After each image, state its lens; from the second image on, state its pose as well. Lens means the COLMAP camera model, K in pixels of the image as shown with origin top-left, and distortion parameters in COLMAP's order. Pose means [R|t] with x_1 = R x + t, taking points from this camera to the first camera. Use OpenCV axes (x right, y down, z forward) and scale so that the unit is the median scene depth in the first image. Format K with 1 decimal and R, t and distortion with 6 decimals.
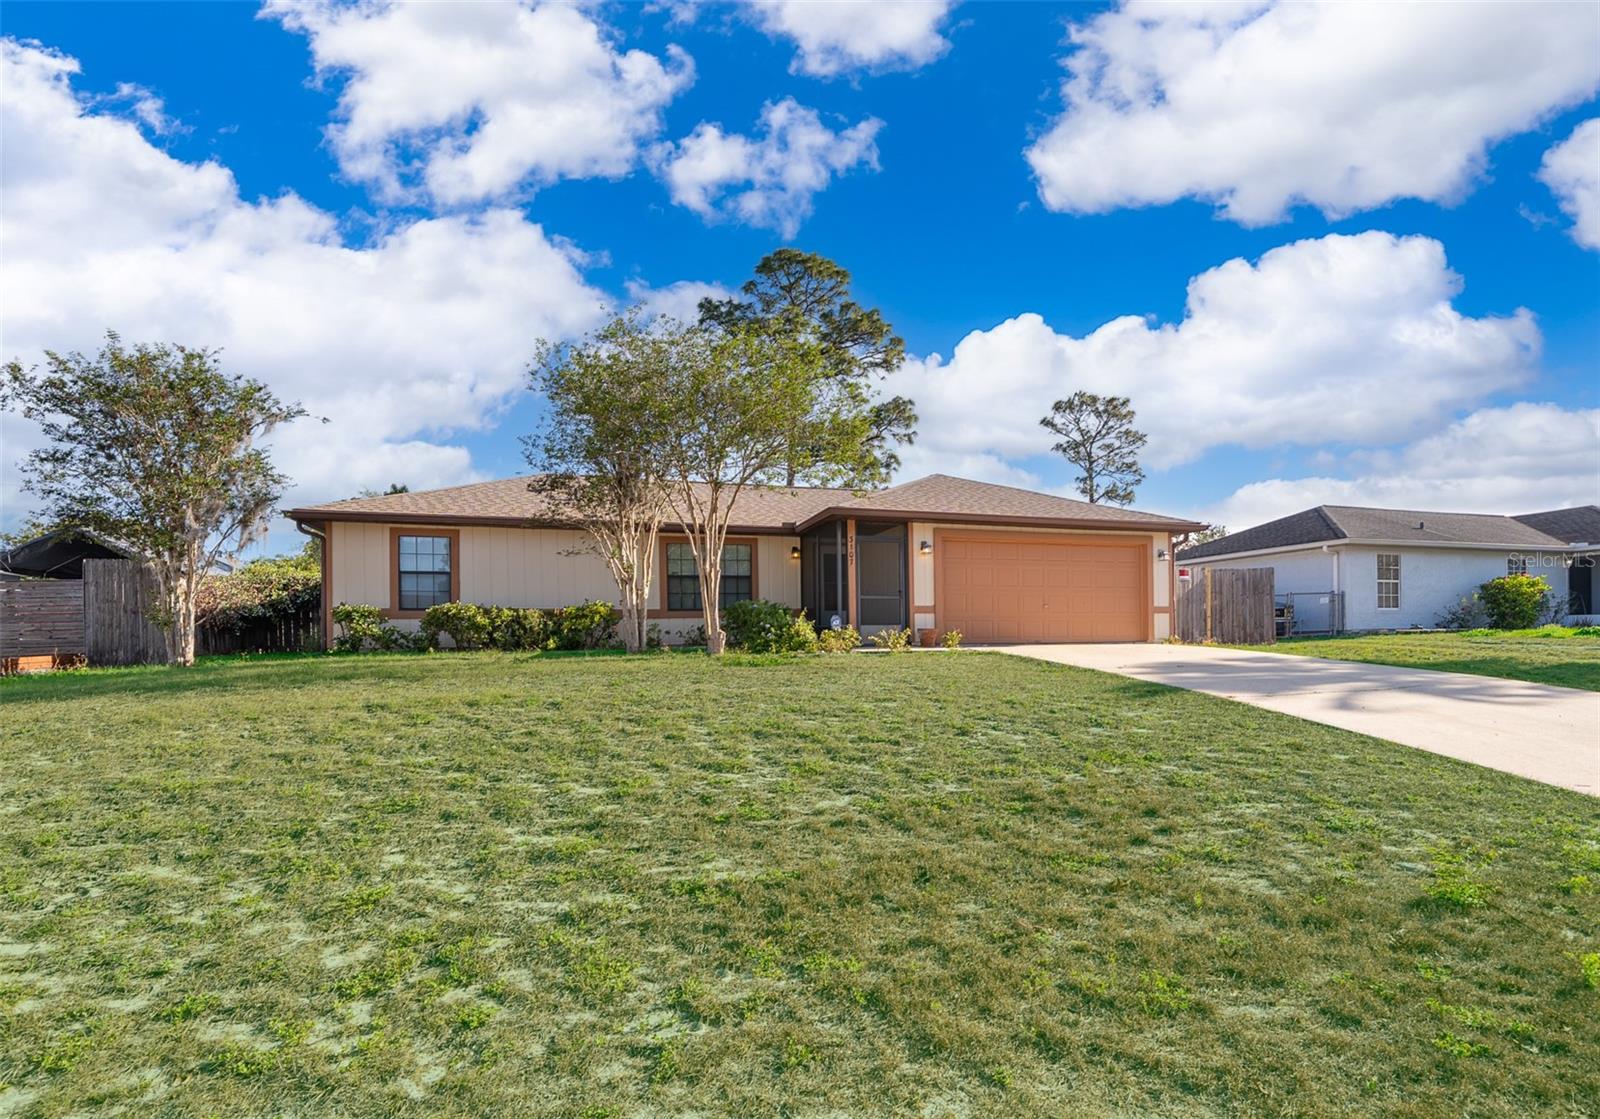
lens RADIAL K [[683.8, 0, 800.0], [0, 683.8, 559.5], [0, 0, 1]] dist [0.001966, 0.000247]
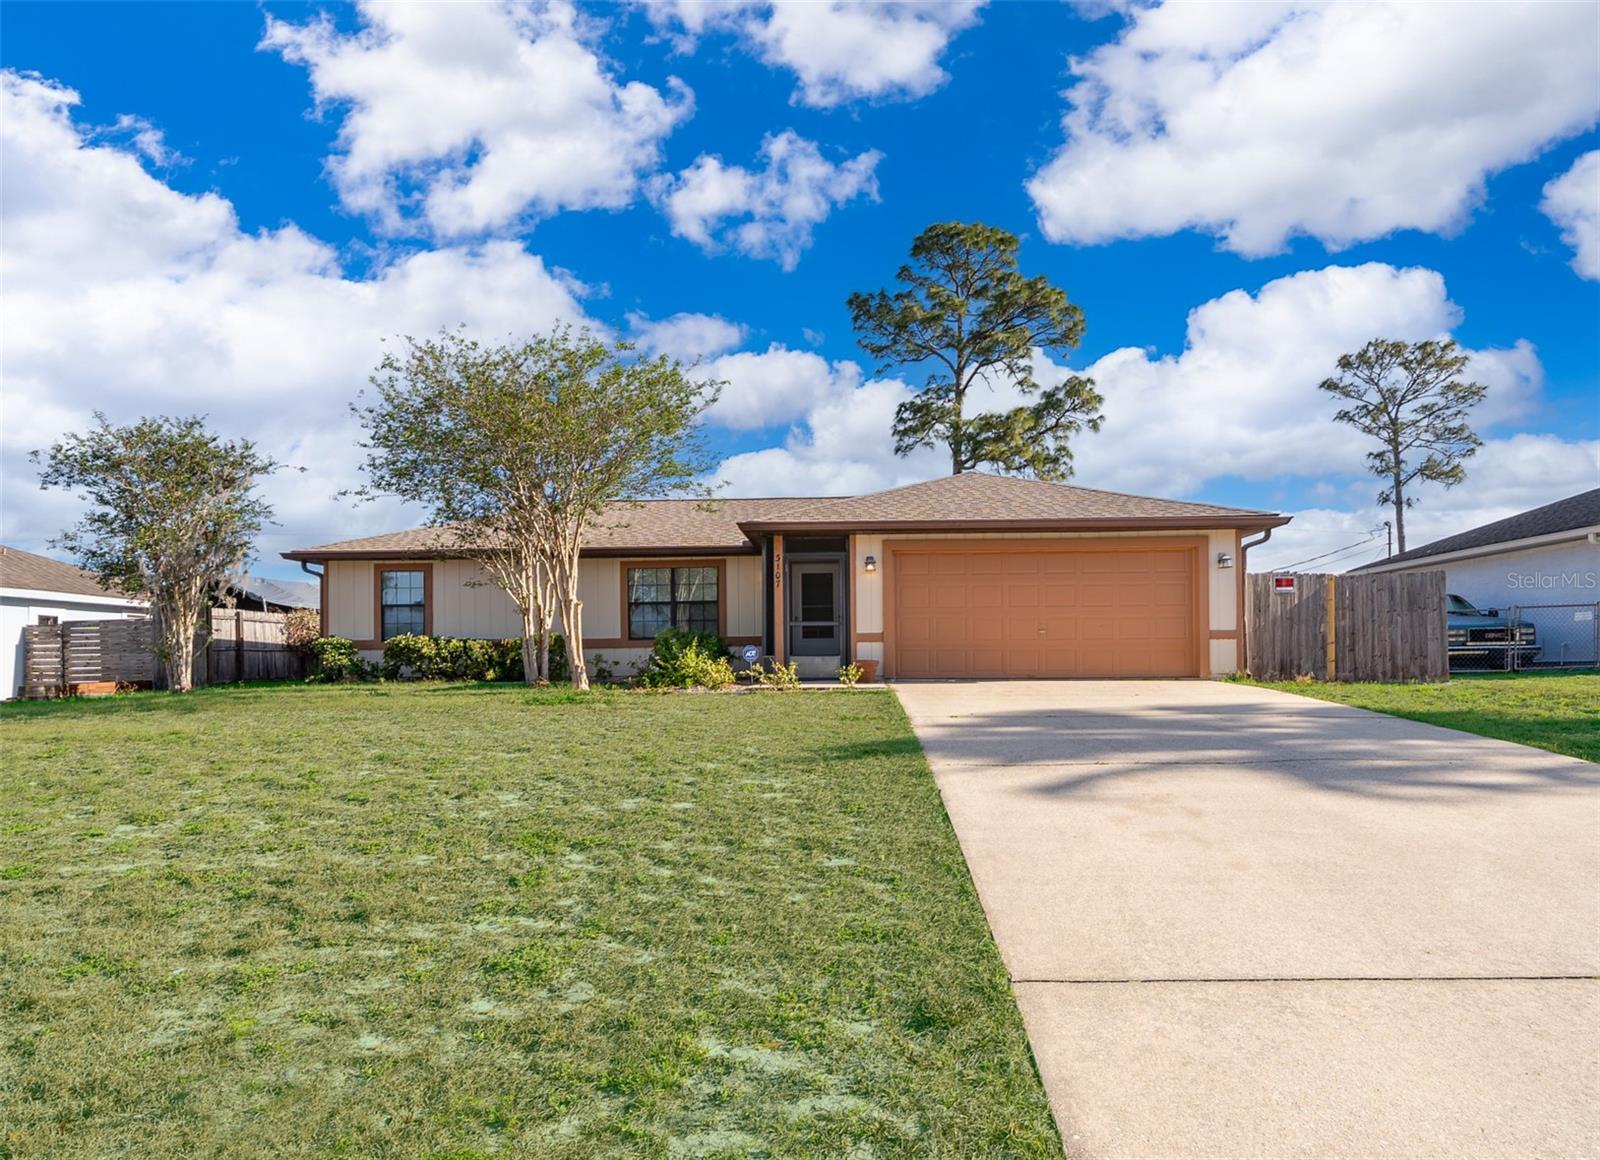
lens RADIAL K [[743.0, 0, 800.0], [0, 743.0, 580.0], [0, 0, 1]] dist [0.000287, 0.000301]
pose [[0.949803, -0.030826, -0.311325, 0.350889], [0.032738, 0.999464, 0.000917, -0.001209], [0.311130, -0.011063, 0.950303, 0.093807]]
